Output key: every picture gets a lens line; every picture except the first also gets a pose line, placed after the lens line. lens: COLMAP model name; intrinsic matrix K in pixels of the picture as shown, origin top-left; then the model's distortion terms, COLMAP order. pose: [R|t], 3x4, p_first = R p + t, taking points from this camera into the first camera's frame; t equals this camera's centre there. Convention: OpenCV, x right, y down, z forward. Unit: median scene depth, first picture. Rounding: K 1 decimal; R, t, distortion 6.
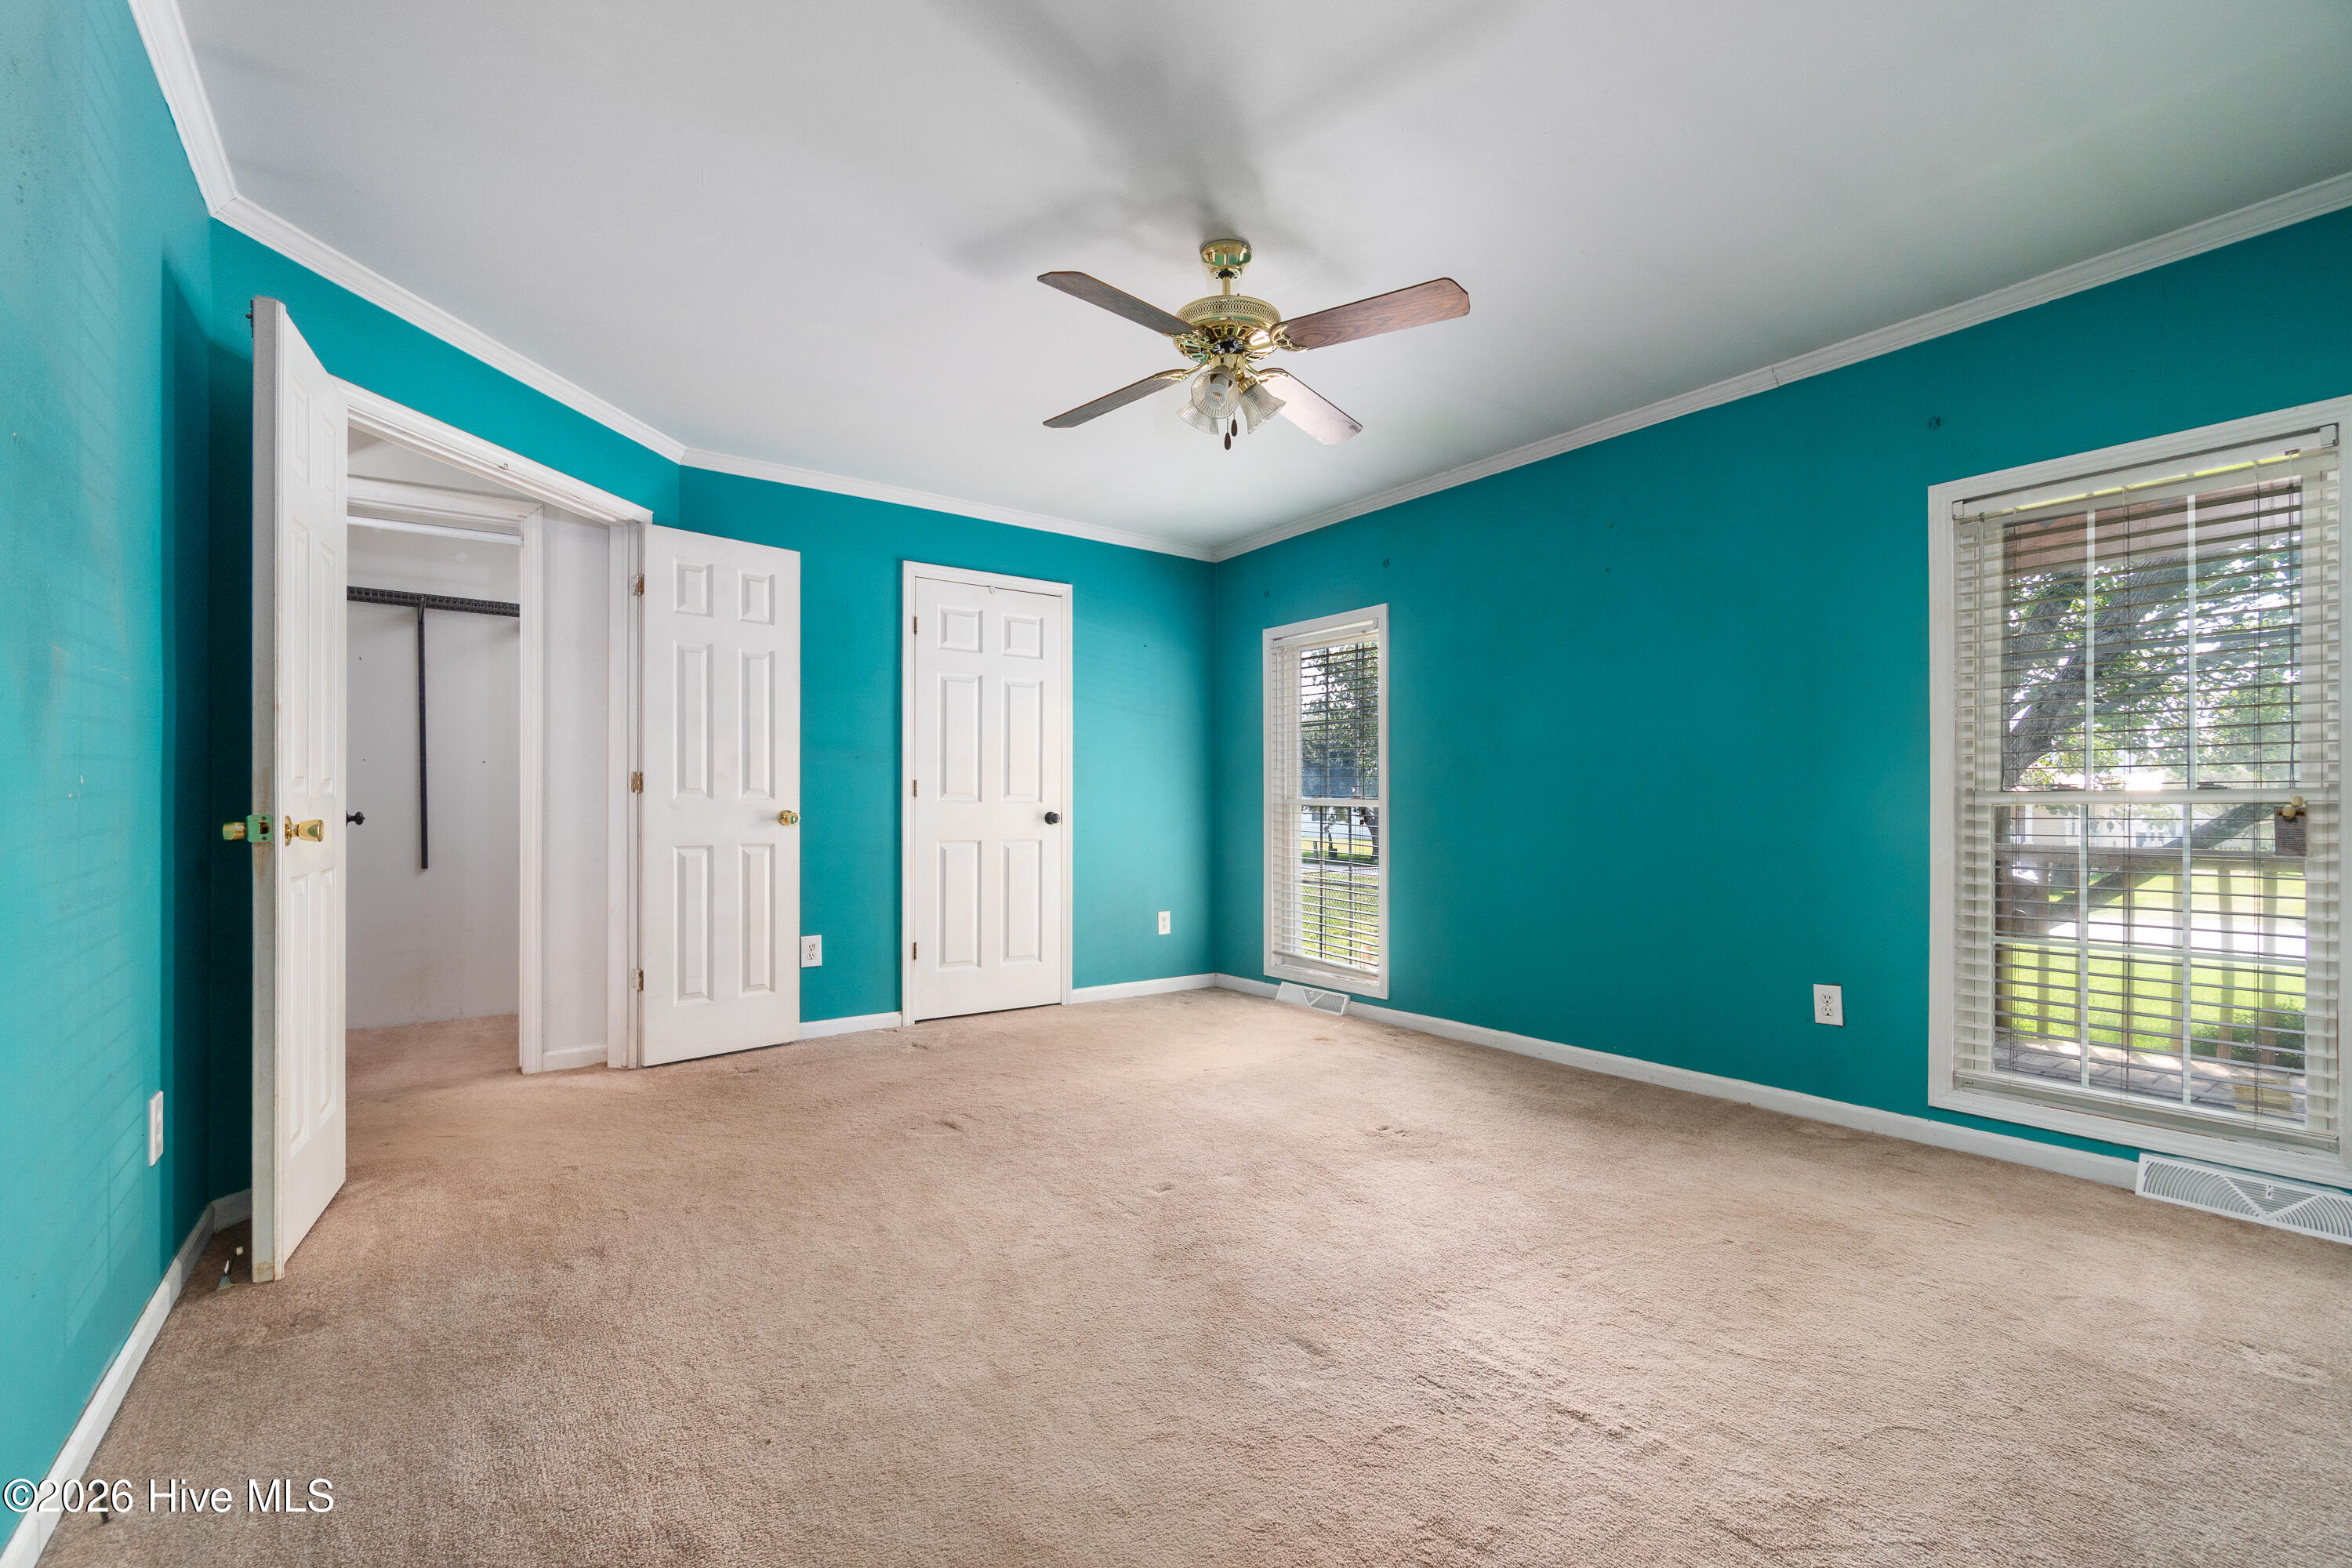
lens RADIAL K [[1008.8, 0, 1177.7], [0, 1008.8, 802.4], [0, 0, 1]] dist [-0.006939, 0.001593]
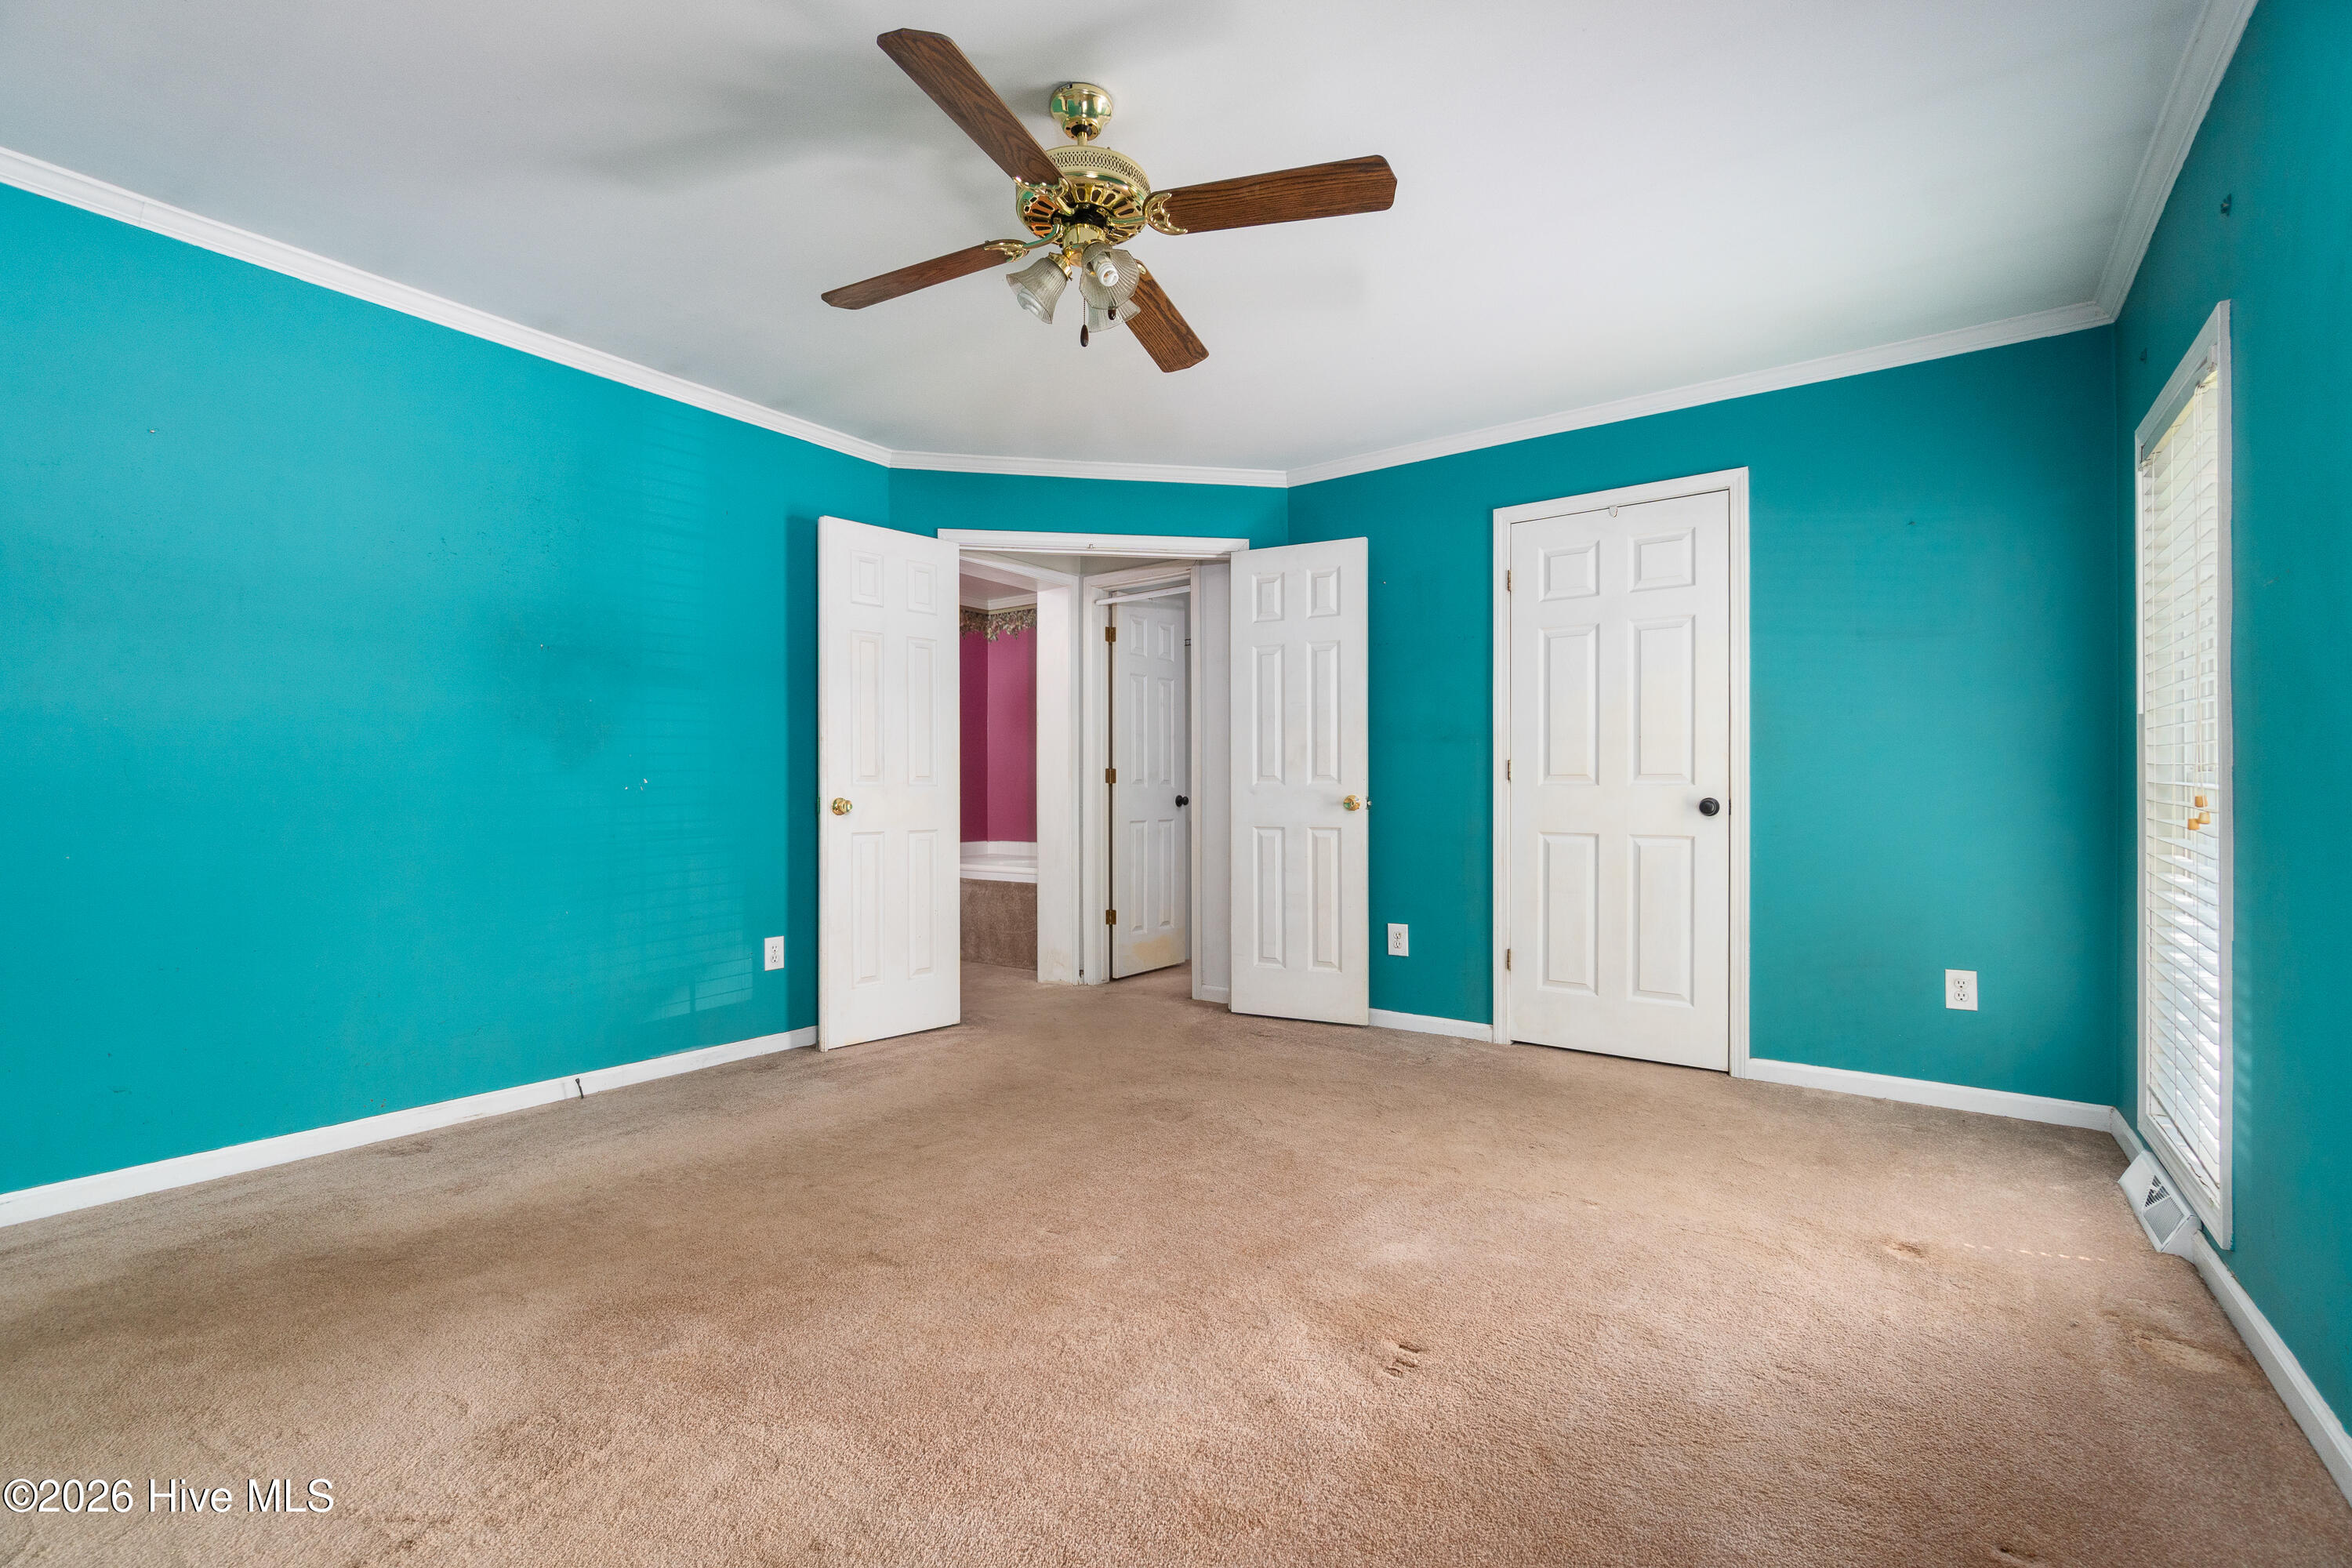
lens RADIAL K [[1008.8, 0, 1188.6], [0, 1008.8, 796.2], [0, 0, 1]] dist [-0.006939, 0.001593]
pose [[0.321061, -0.000171, -0.947058, 0.505601], [0.005671, 0.999982, 0.001742, 0.005538], [0.947041, -0.005930, 0.321057, 0.502265]]
